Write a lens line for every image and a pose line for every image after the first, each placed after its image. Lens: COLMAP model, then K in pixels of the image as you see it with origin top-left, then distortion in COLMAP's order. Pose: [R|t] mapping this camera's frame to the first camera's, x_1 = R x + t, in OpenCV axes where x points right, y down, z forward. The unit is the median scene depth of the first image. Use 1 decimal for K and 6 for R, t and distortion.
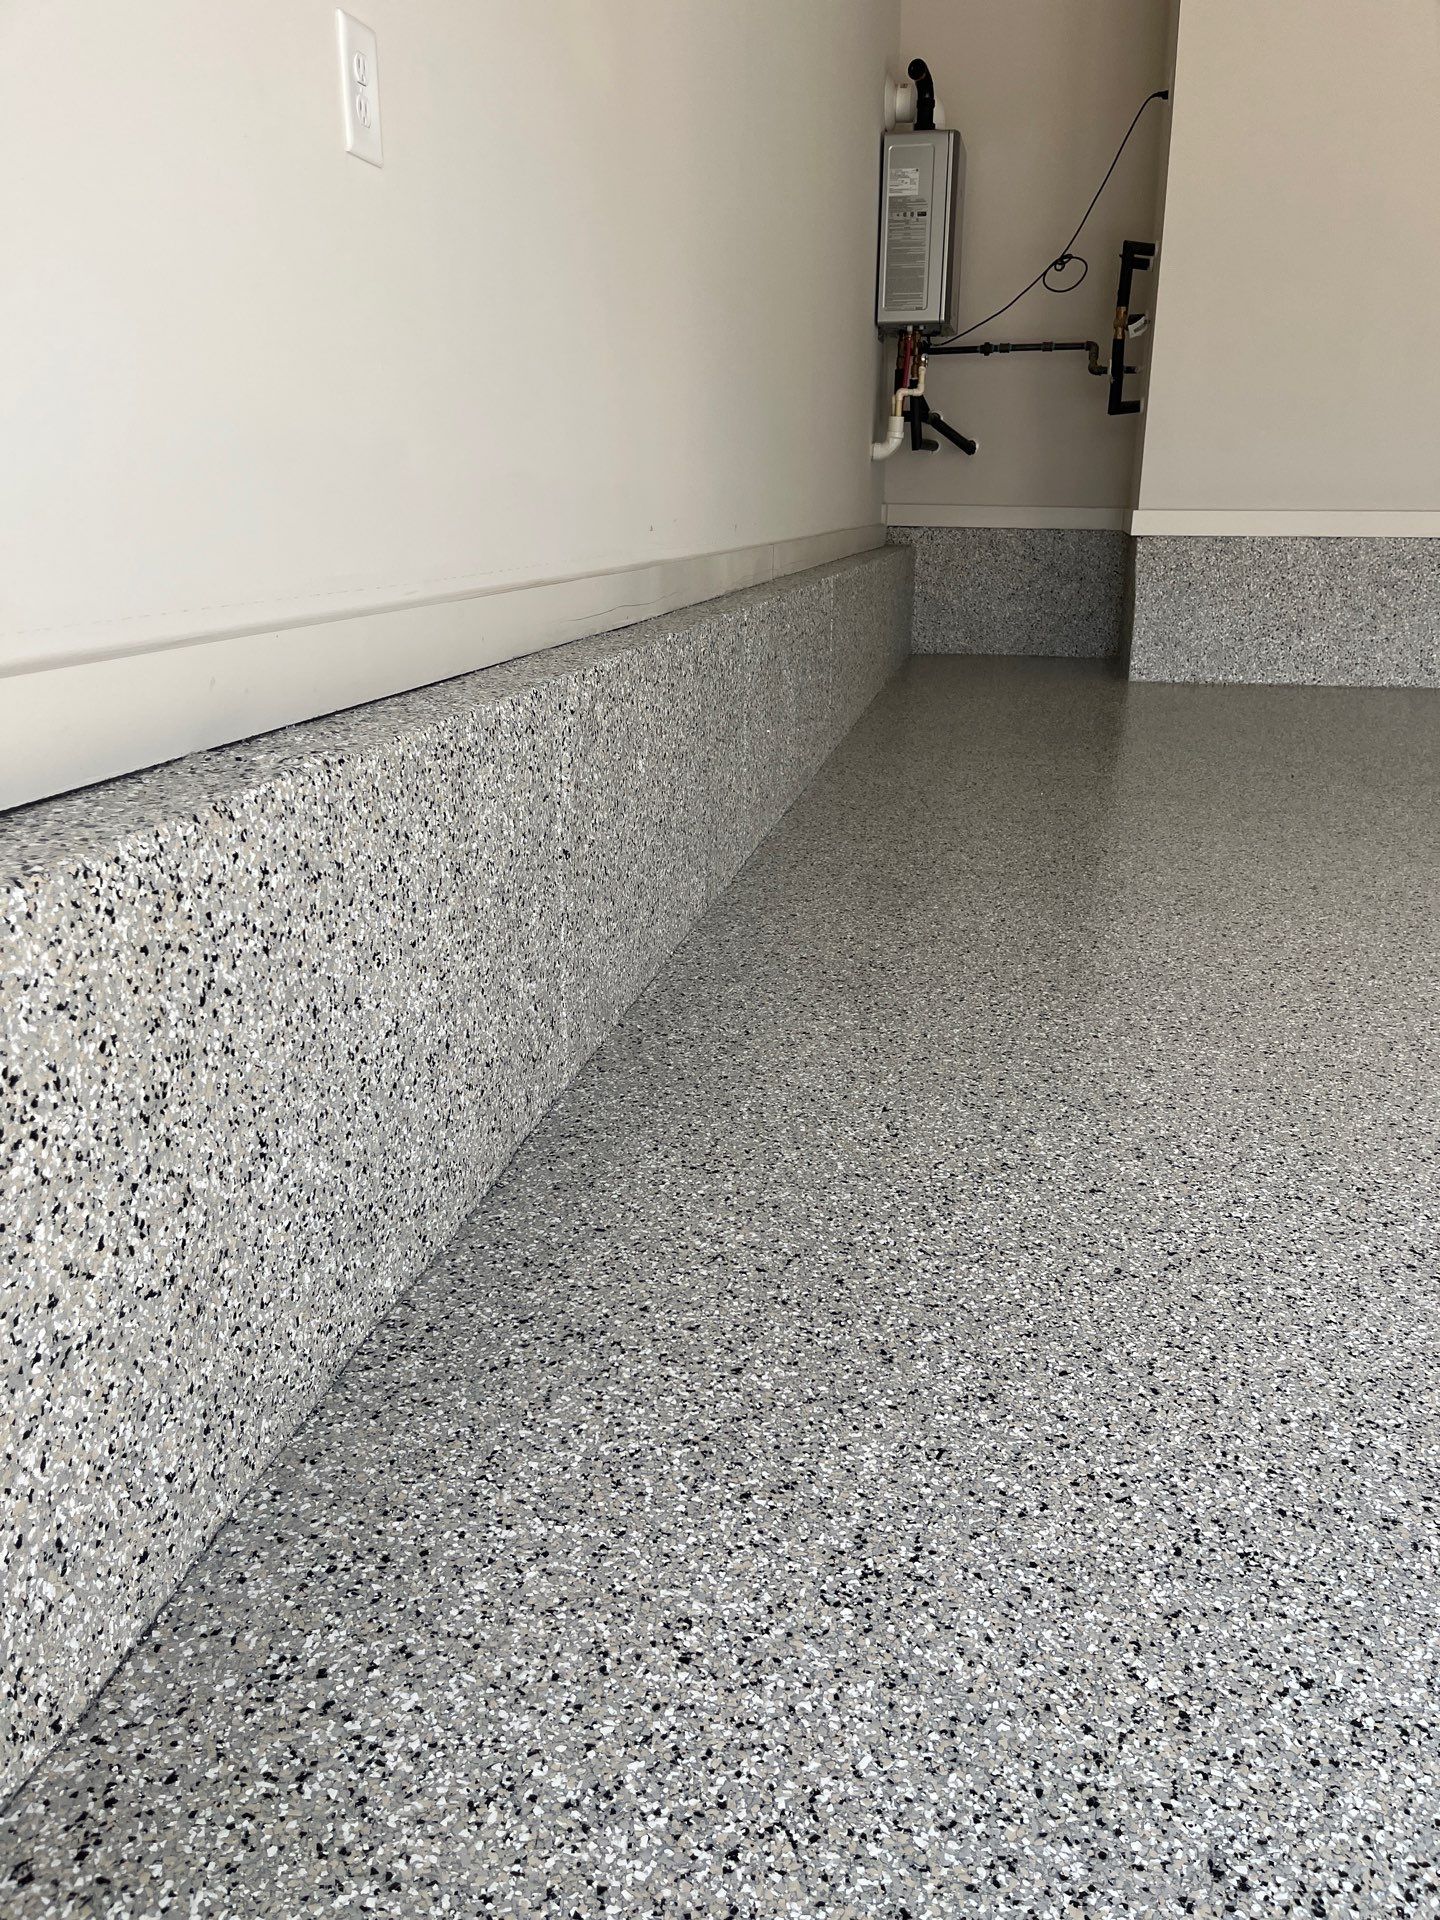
lens RADIAL K [[1400.9, 0, 720.0], [0, 1400.9, 960.0], [0, 0, 1]] dist [0.052065, -0.062754]
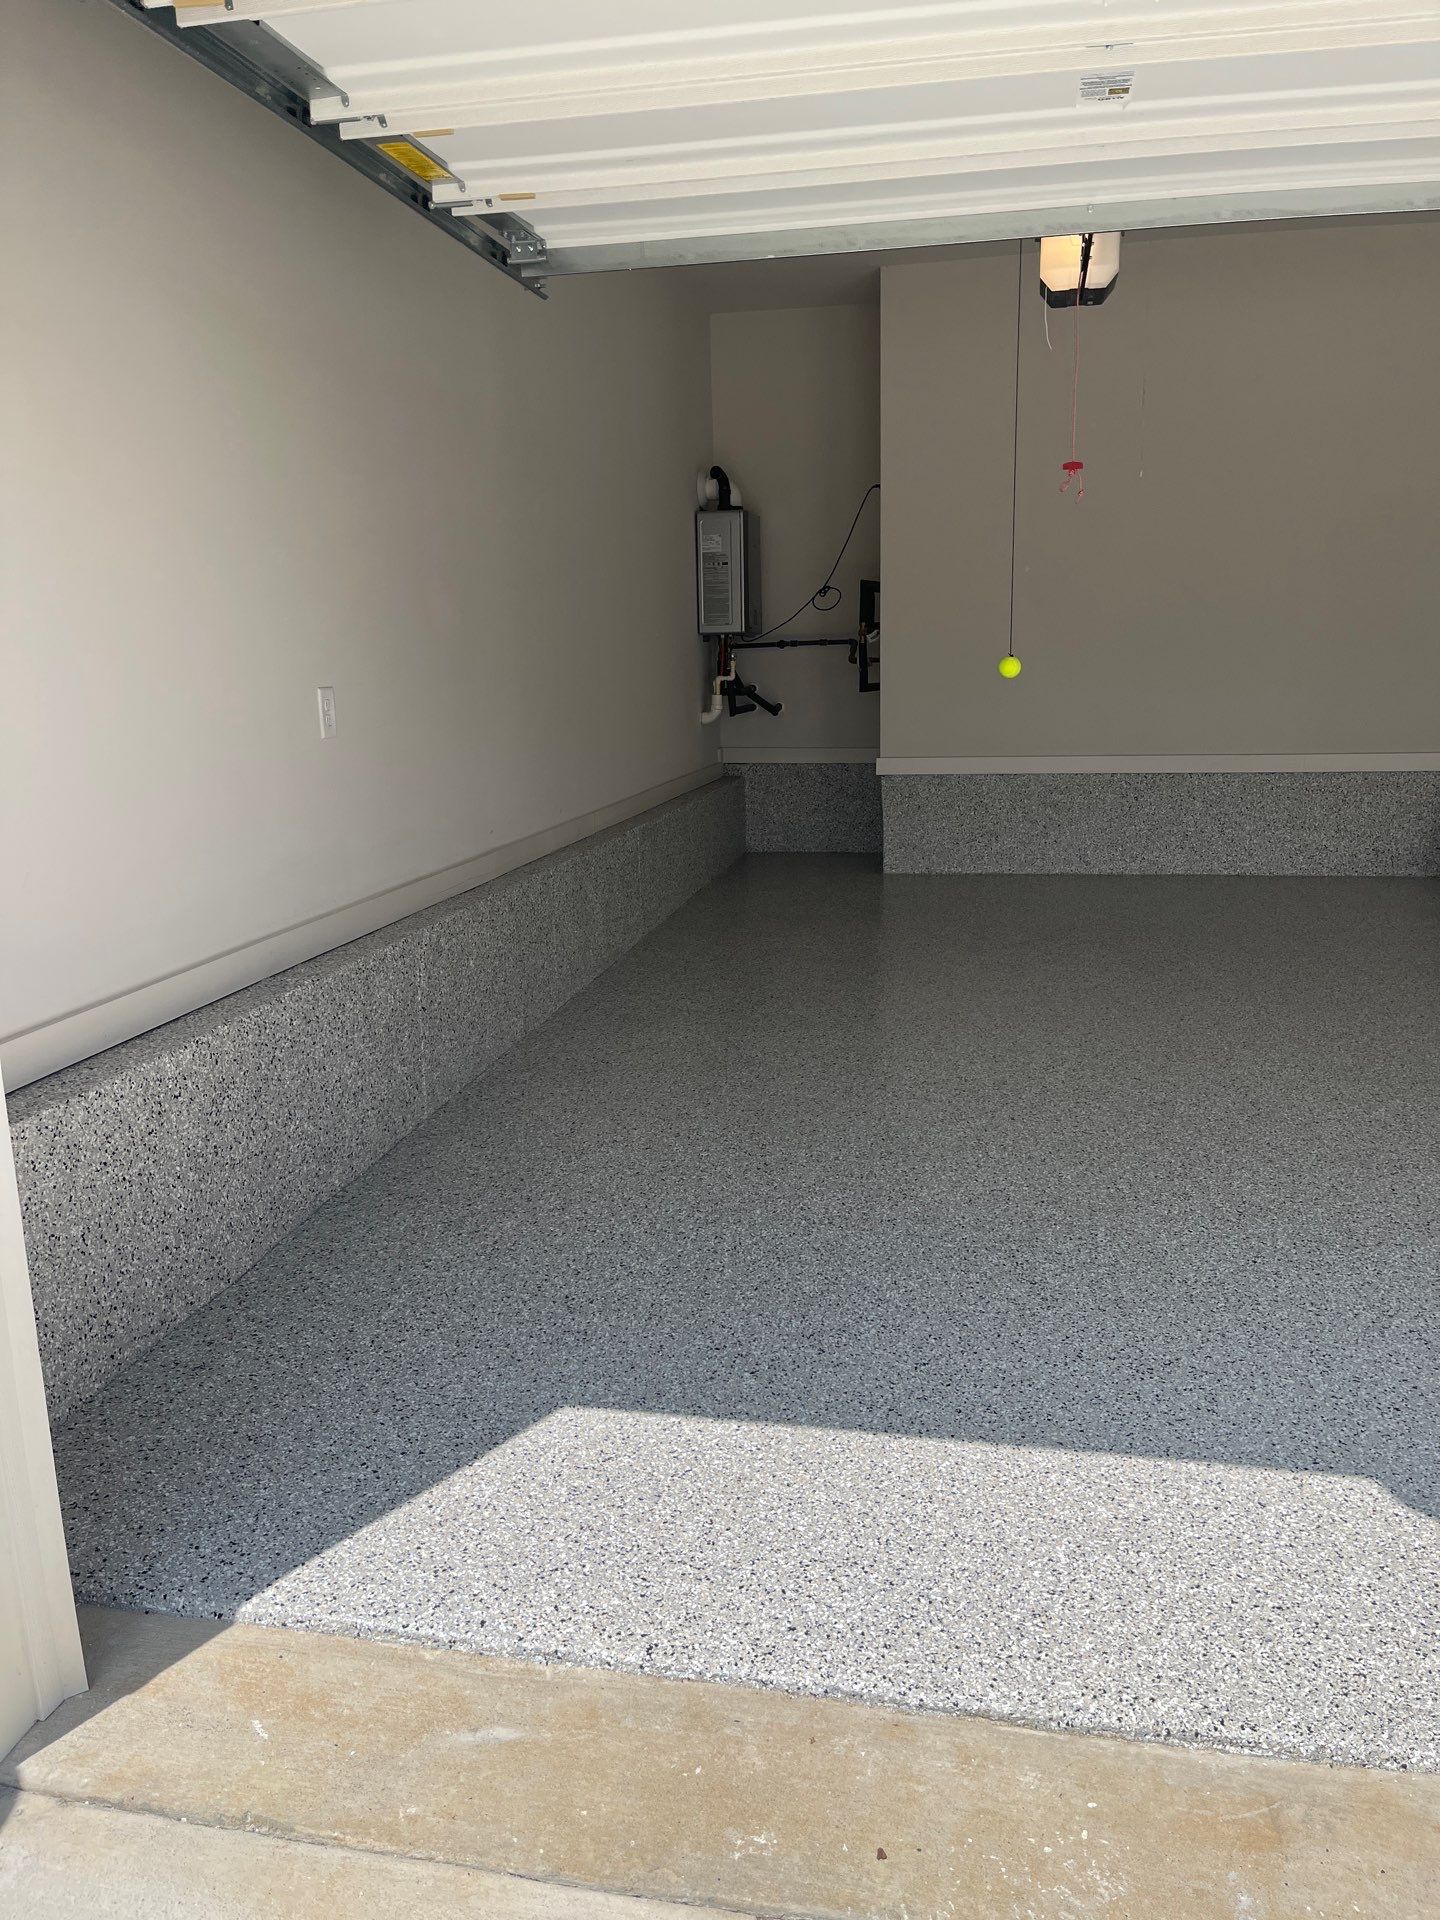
lens RADIAL K [[1435.9, 0, 720.0], [0, 1435.9, 960.0], [0, 0, 1]] dist [0.052755, -0.072493]
pose [[0.999599, -0.028311, -0.000899, 0.129133], [0.028074, 0.994450, -0.101400, 0.032075], [0.003765, 0.101334, 0.994845, -0.448193]]
